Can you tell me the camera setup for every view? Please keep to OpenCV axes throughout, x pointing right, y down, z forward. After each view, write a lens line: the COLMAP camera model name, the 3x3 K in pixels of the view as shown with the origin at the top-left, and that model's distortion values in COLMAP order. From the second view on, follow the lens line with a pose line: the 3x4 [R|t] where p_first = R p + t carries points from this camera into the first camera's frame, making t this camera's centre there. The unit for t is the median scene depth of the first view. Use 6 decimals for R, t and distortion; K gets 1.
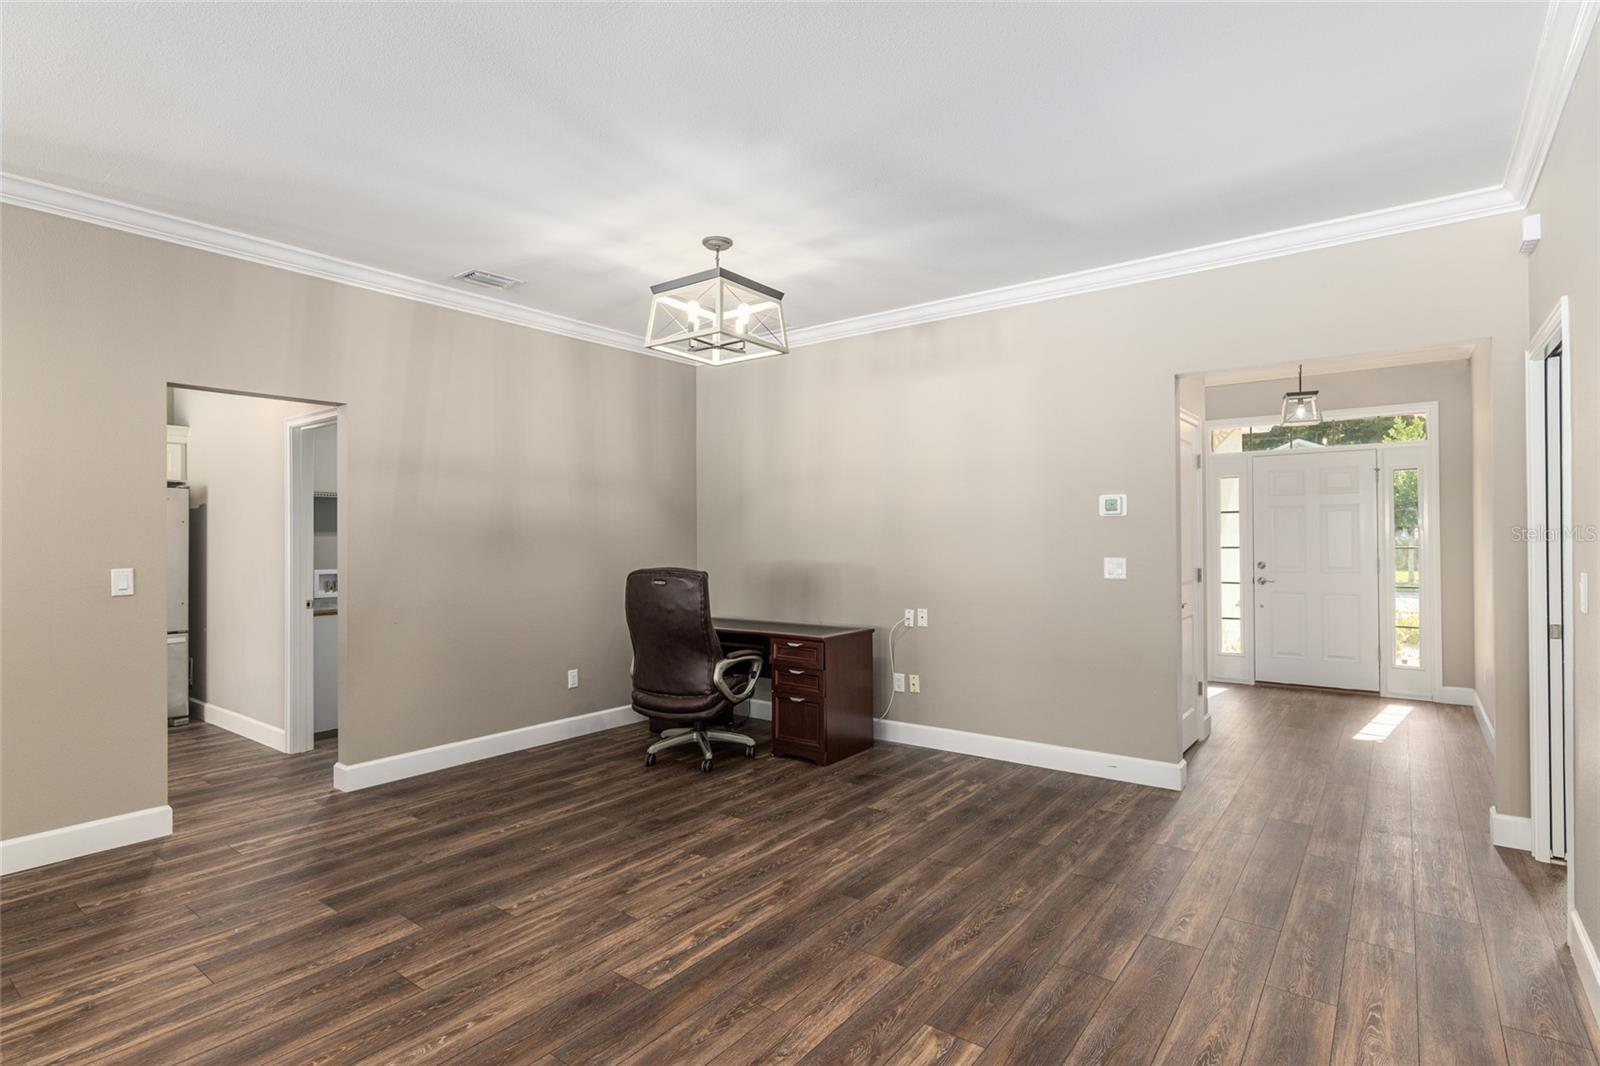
lens RADIAL K [[778.4, 0, 801.9], [0, 778.4, 535.6], [0, 0, 1]] dist [-0.002435, -0.000286]
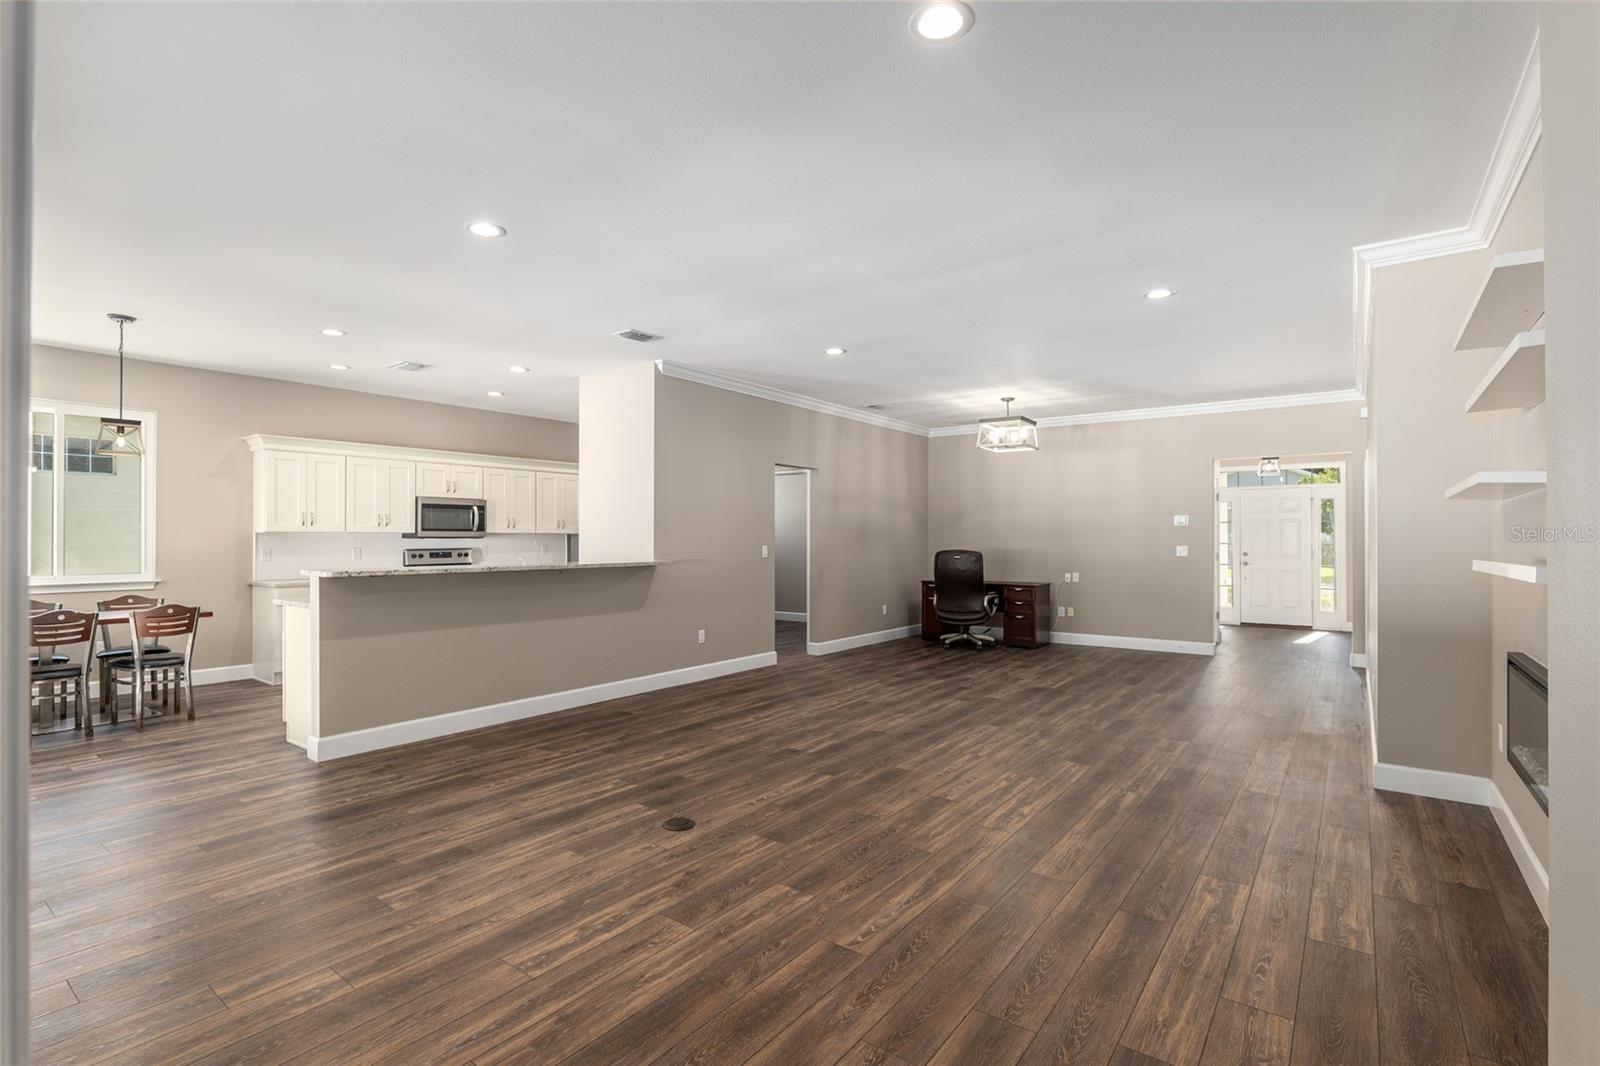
lens RADIAL K [[747.1, 0, 787.2], [0, 747.1, 539.8], [0, 0, 1]] dist [-0.020487, 0.002447]
pose [[0.999971, 0.006666, 0.003675, -0.802499], [-0.006683, 0.999968, 0.004467, 0.012978], [-0.003645, -0.004491, 0.999983, -1.190482]]
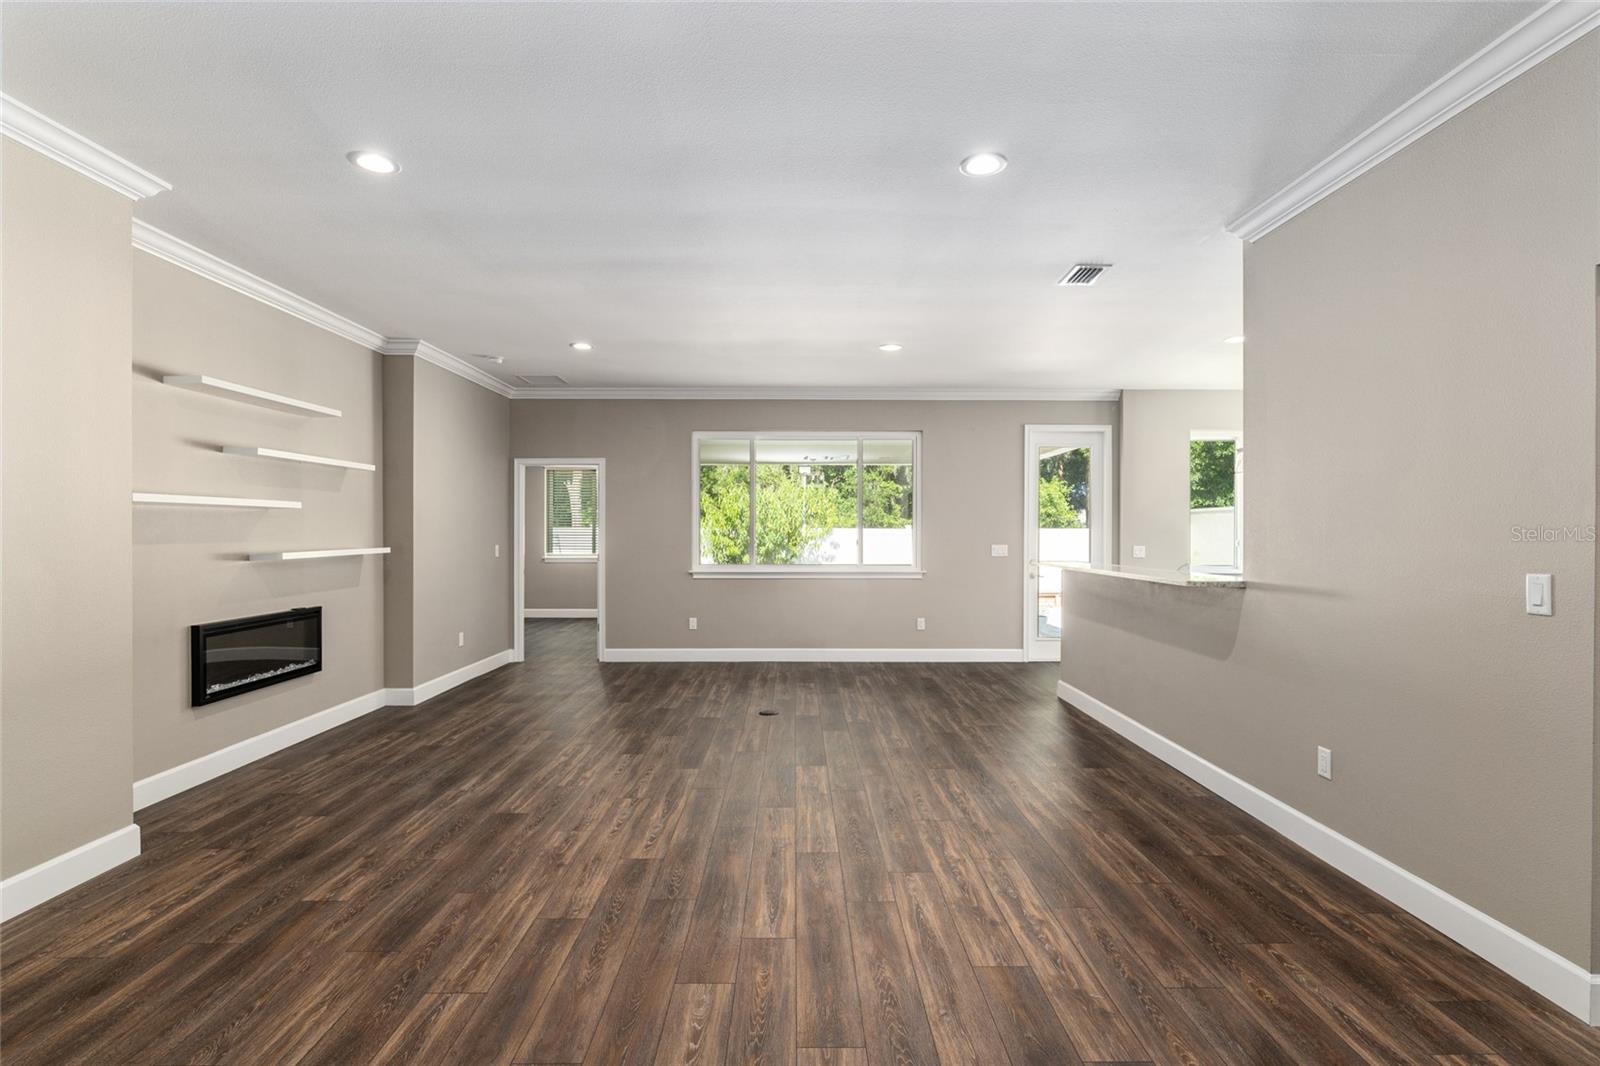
lens RADIAL K [[778.4, 0, 800.1], [0, 778.4, 532.2], [0, 0, 1]] dist [-0.002435, -0.000286]
pose [[-0.786283, 0.003427, -0.617857, 0.031831], [0.004874, 0.999988, -0.000656, 0.004916], [0.617848, -0.003527, -0.786290, 1.121572]]
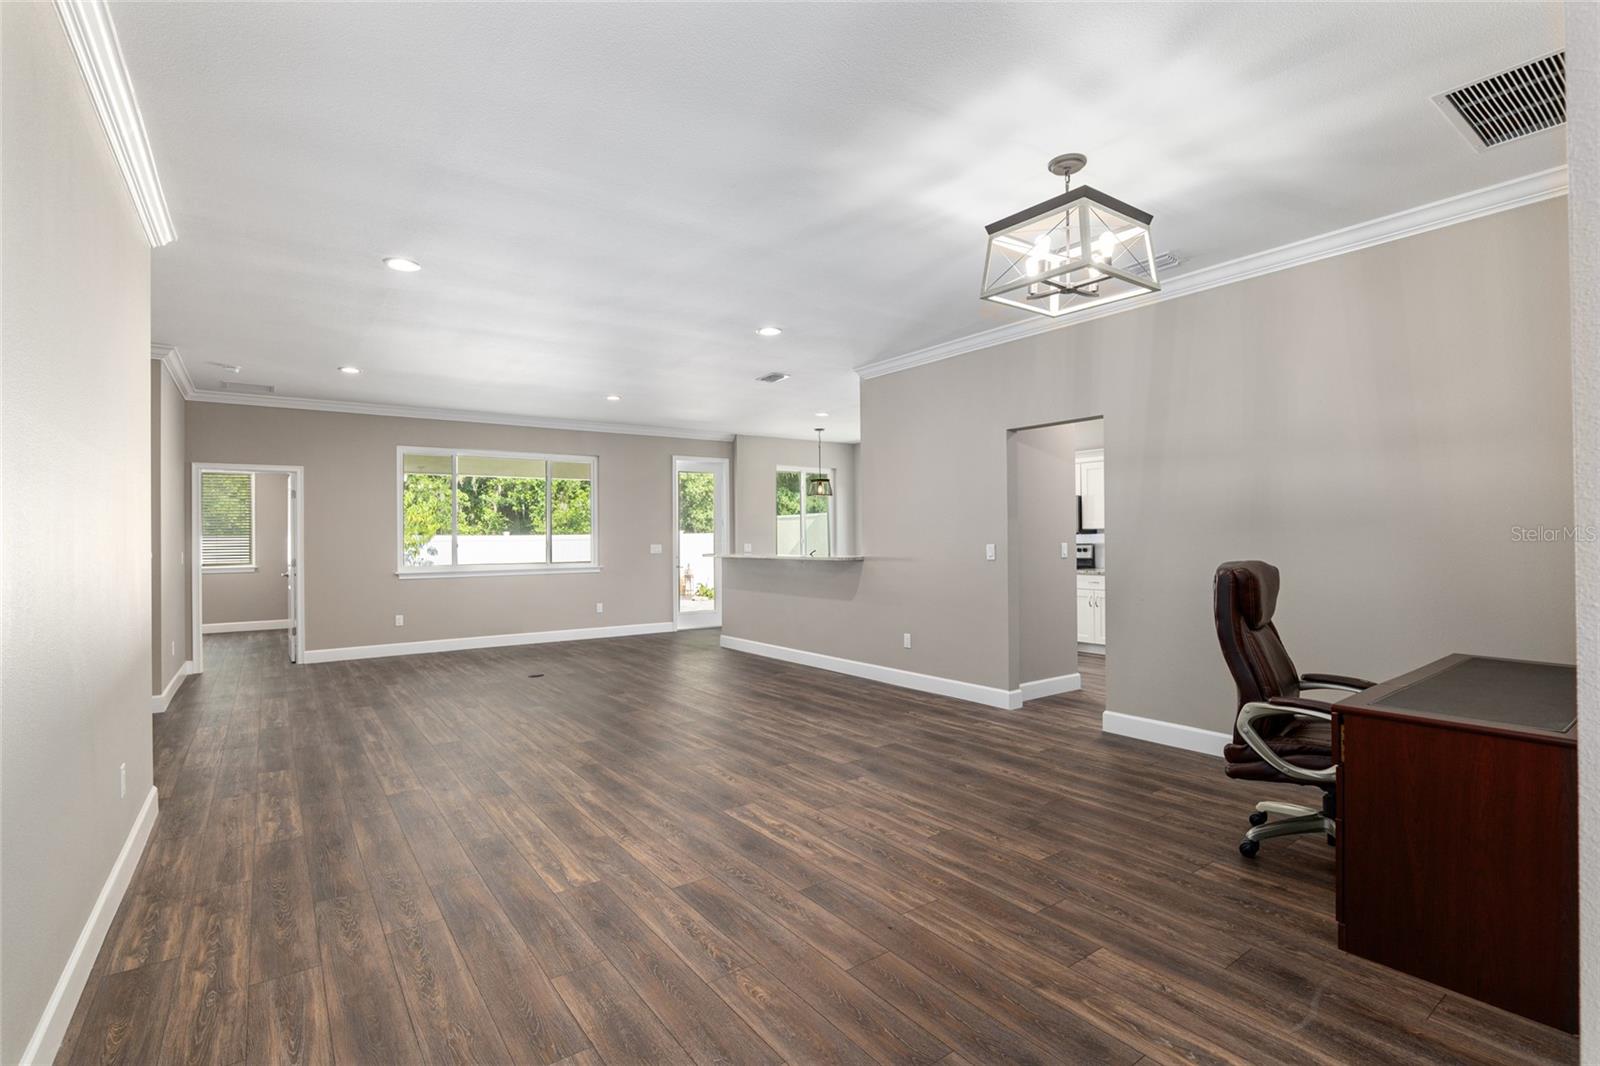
lens RADIAL K [[747.1, 0, 807.9], [0, 747.1, 531.2], [0, 0, 1]] dist [-0.020487, 0.002447]
pose [[-0.278013, -0.000181, -0.960577, 0.809134], [0.016202, 0.999857, -0.004877, 0.015170], [0.960441, -0.016920, -0.277970, 1.061407]]
